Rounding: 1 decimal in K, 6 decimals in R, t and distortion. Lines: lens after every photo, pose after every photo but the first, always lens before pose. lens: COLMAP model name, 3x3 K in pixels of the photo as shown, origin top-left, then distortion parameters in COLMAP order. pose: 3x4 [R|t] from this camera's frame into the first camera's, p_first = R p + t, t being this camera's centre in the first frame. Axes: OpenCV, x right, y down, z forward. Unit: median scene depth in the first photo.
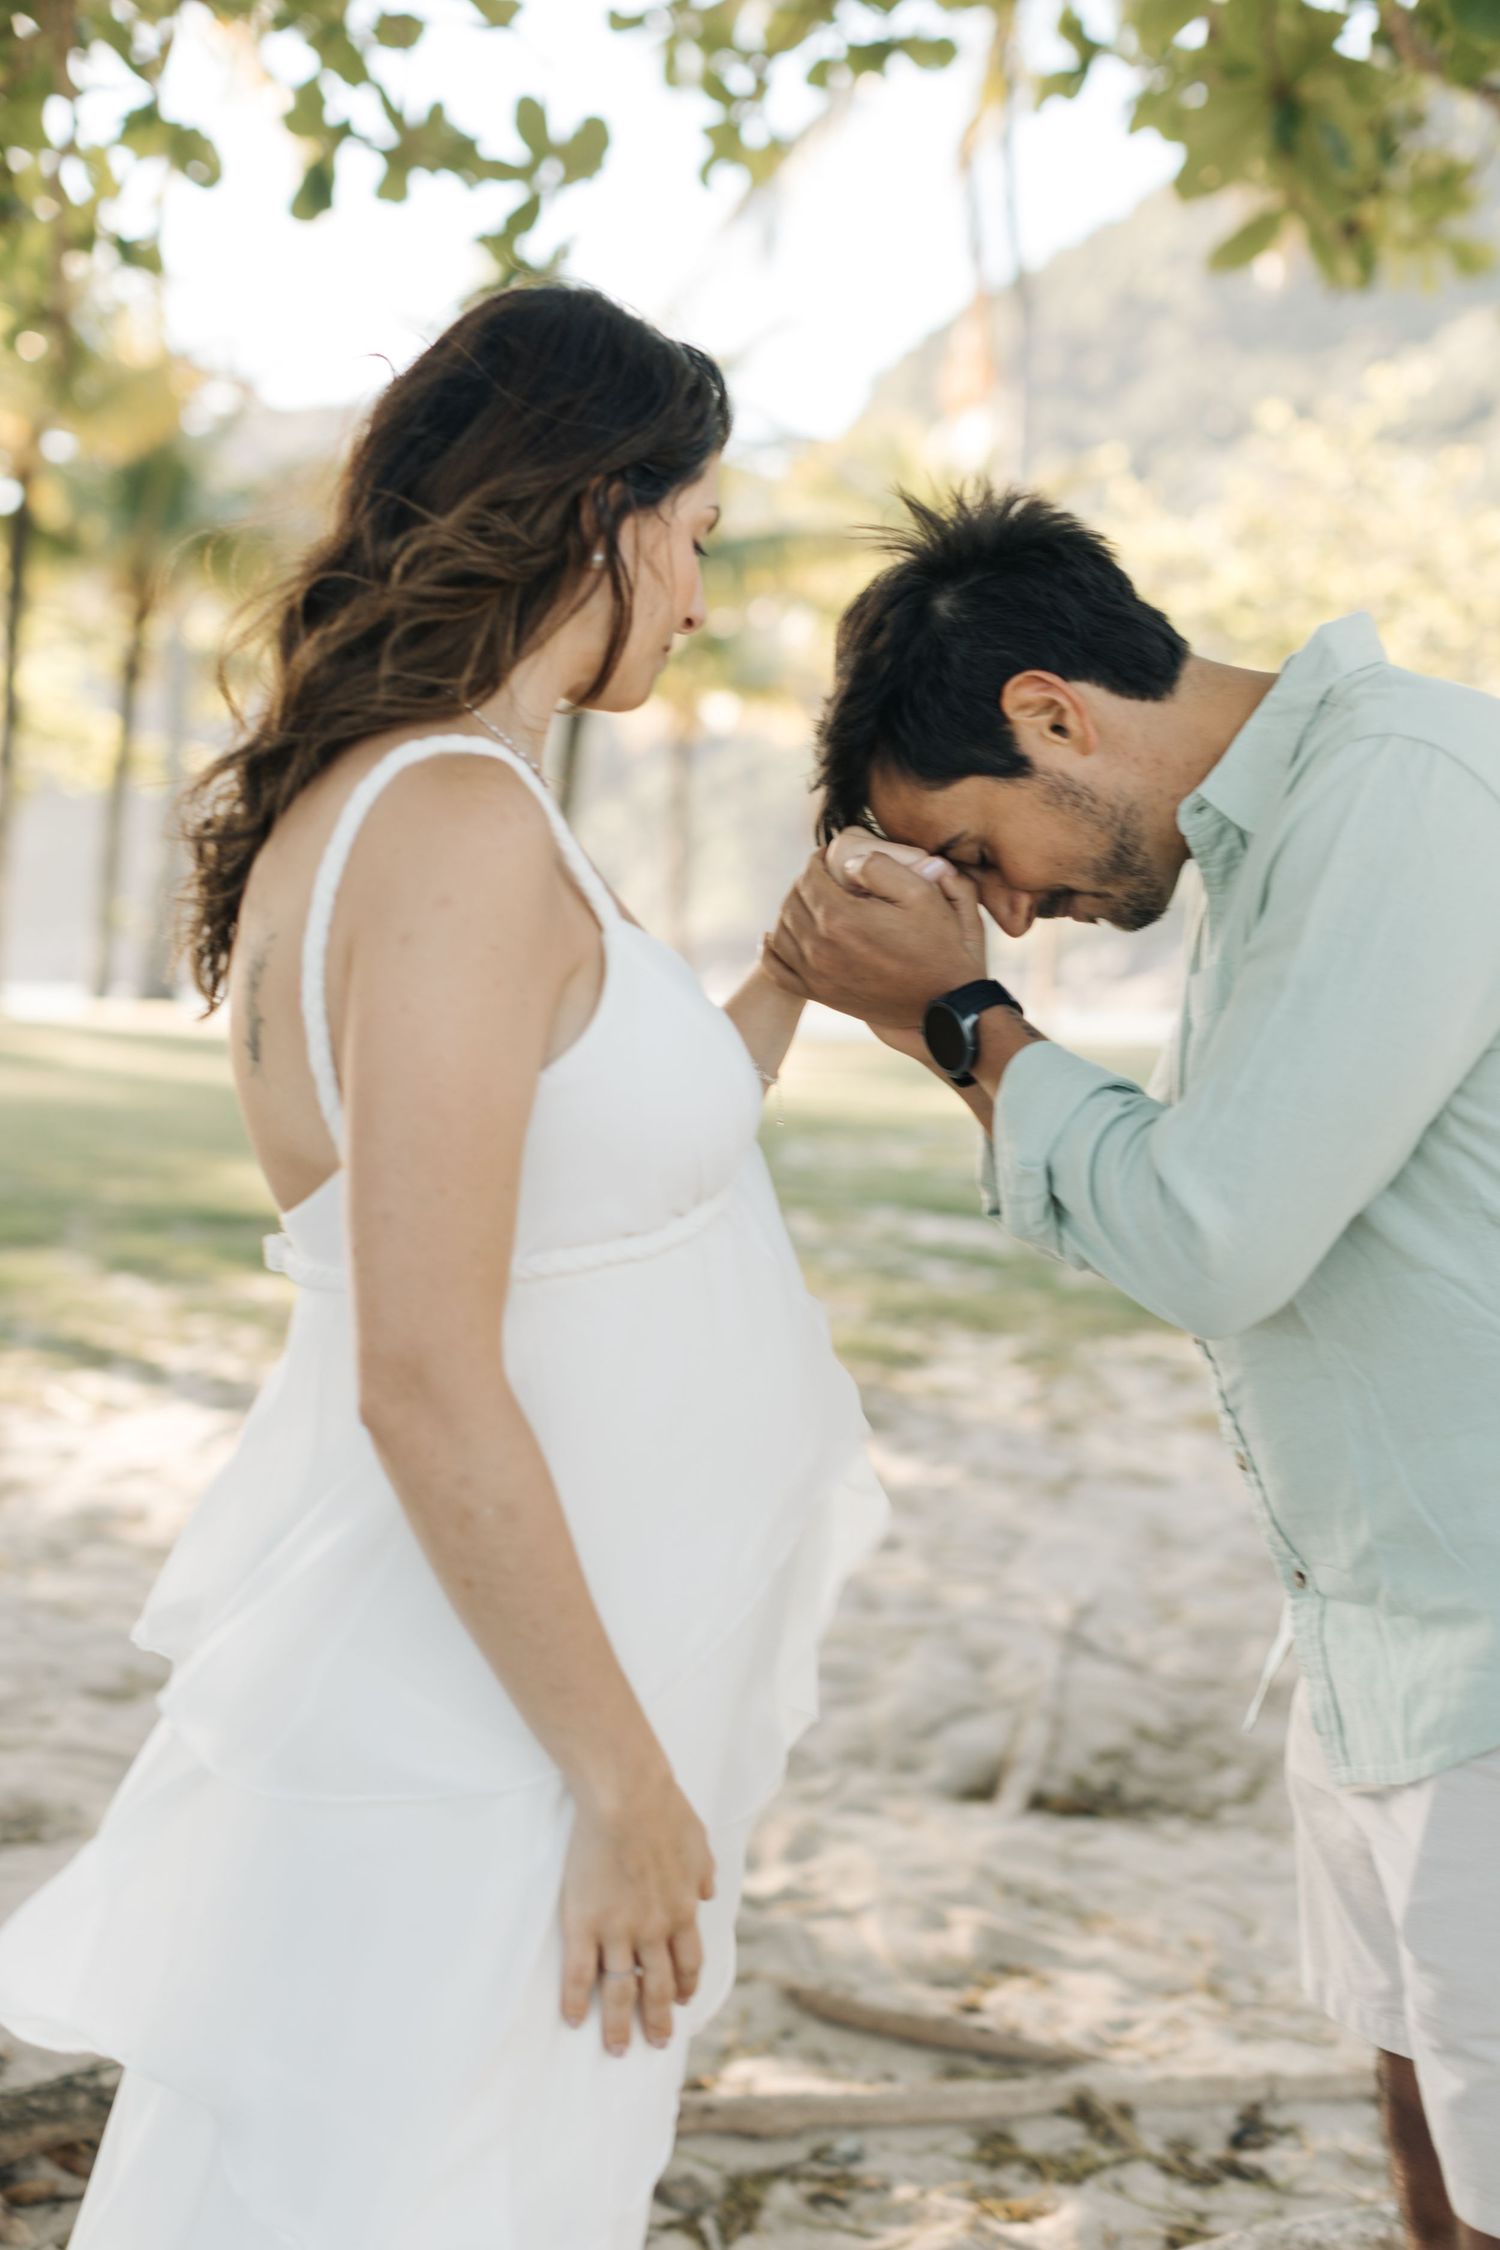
lens RADIAL K [[3137.6, 0, 750.0], [0, 3137.6, 1125.0], [0, 0, 1]] dist [0.024924, 0.072332]
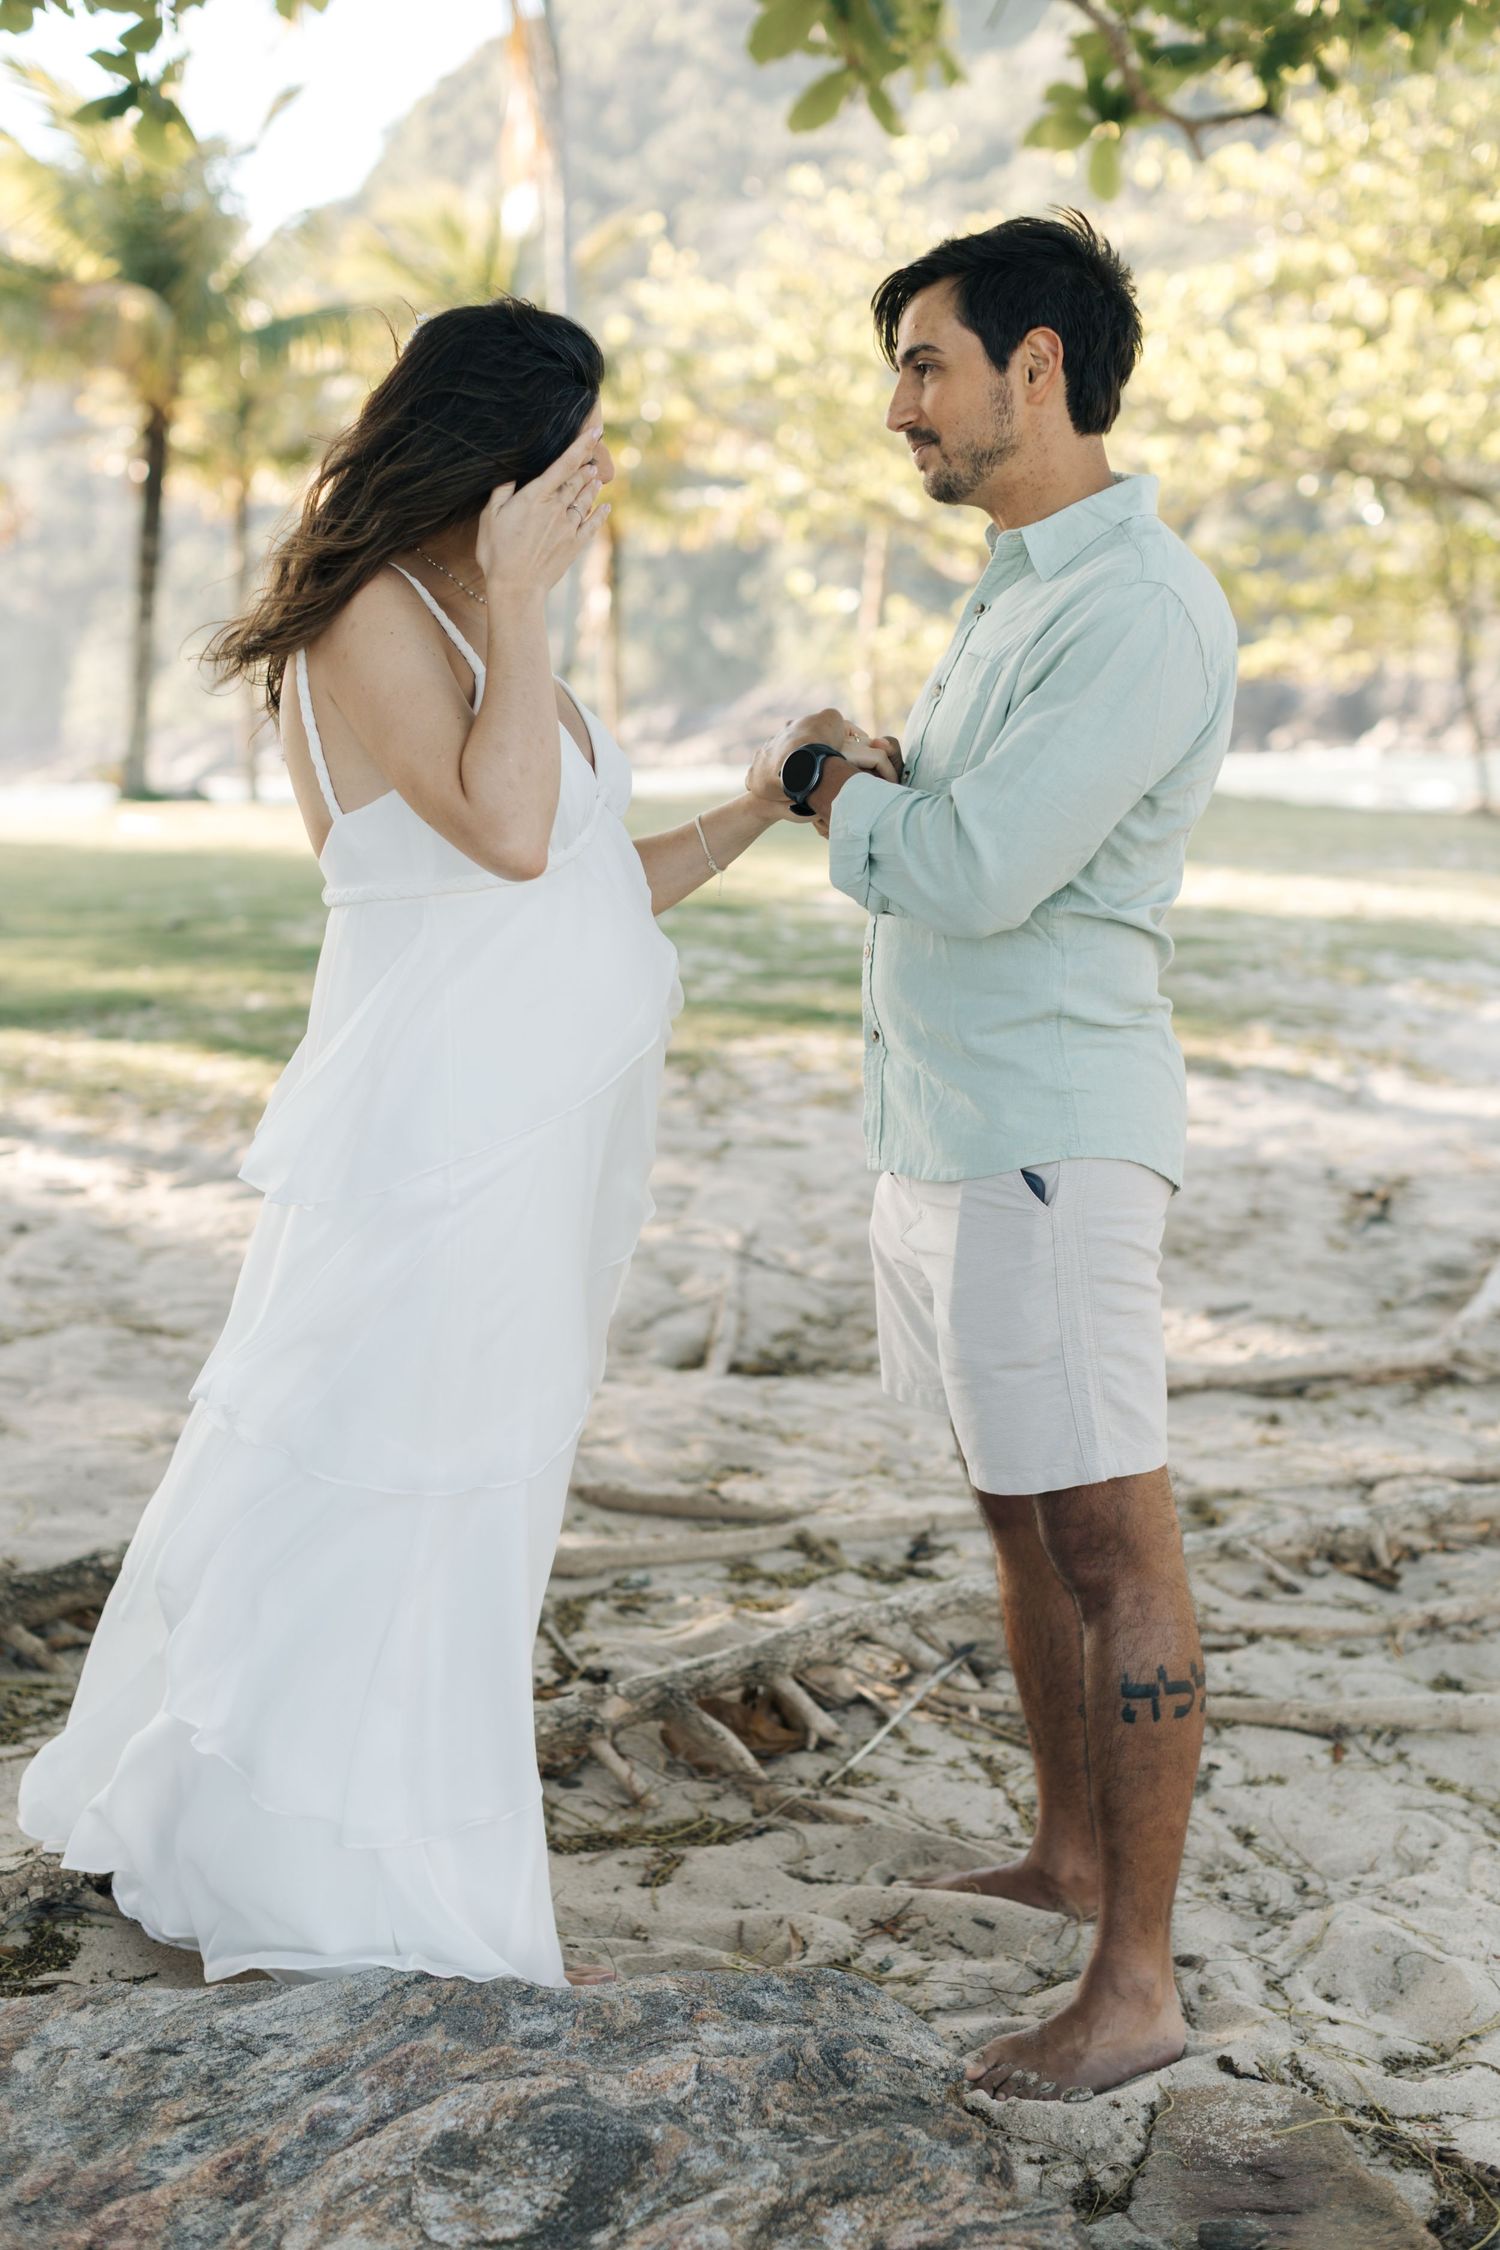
lens RADIAL K [[3137.6, 0, 750.0], [0, 3137.6, 1125.0], [0, 0, 1]] dist [0.024924, 0.072332]
pose [[0.988709, -0.060879, 0.136923, -0.092925], [0.050448, 0.995644, 0.078409, 0.018628], [-0.141100, -0.070616, 0.987474, -0.342051]]
